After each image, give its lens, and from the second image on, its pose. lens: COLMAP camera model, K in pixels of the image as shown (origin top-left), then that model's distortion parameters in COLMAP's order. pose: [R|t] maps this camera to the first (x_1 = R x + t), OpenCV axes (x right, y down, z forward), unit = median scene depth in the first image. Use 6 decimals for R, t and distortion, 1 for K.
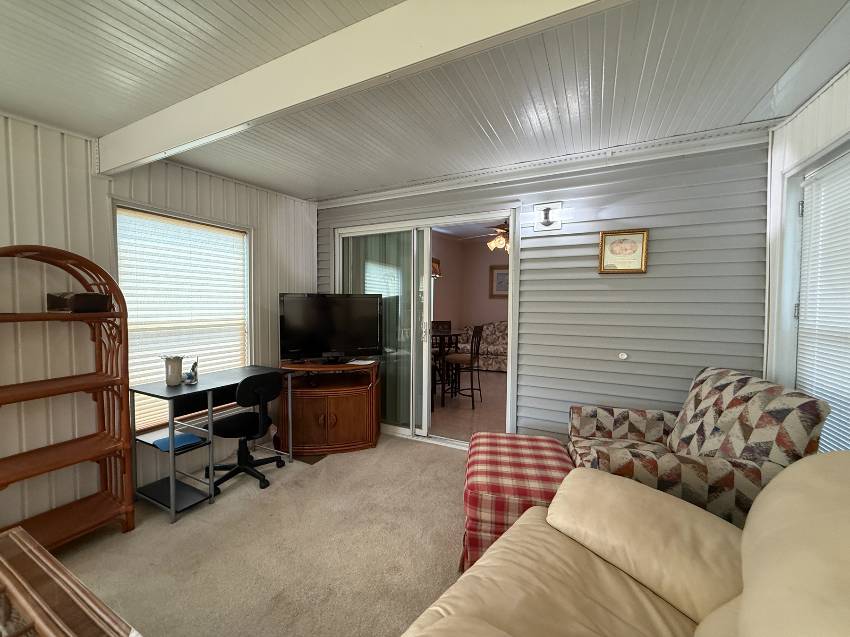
lens RADIAL K [[338.4, 0, 422.8], [0, 338.4, 317.8], [0, 0, 1]] dist [-0.002059, -0.000079]
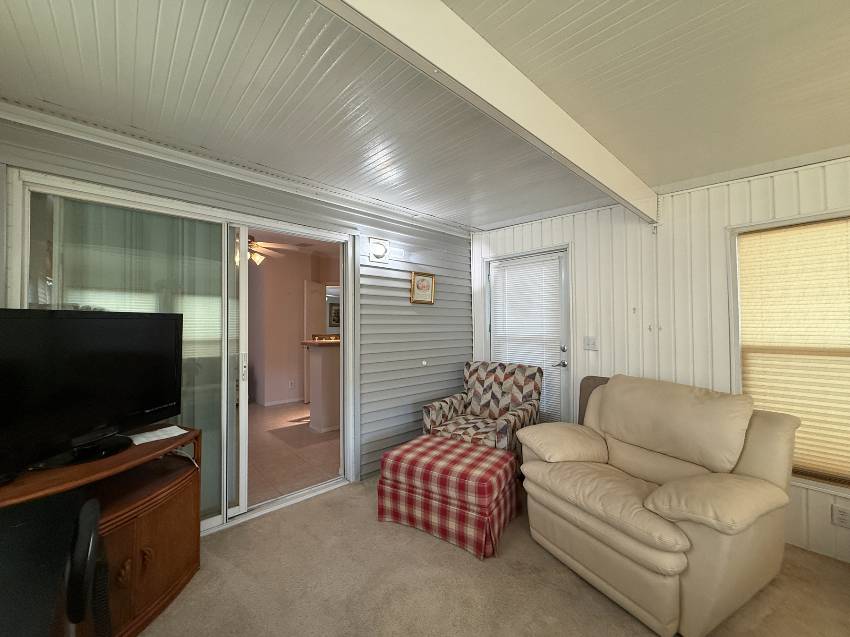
lens RADIAL K [[342.5, 0, 422.9], [0, 342.5, 316.9], [0, 0, 1]] dist [-0.000248, 0.000210]
pose [[0.362092, 0.009491, 0.932094, -0.704426], [0.043169, 0.998705, -0.026939, -0.037498], [-0.931142, 0.049992, 0.361214, 0.476917]]
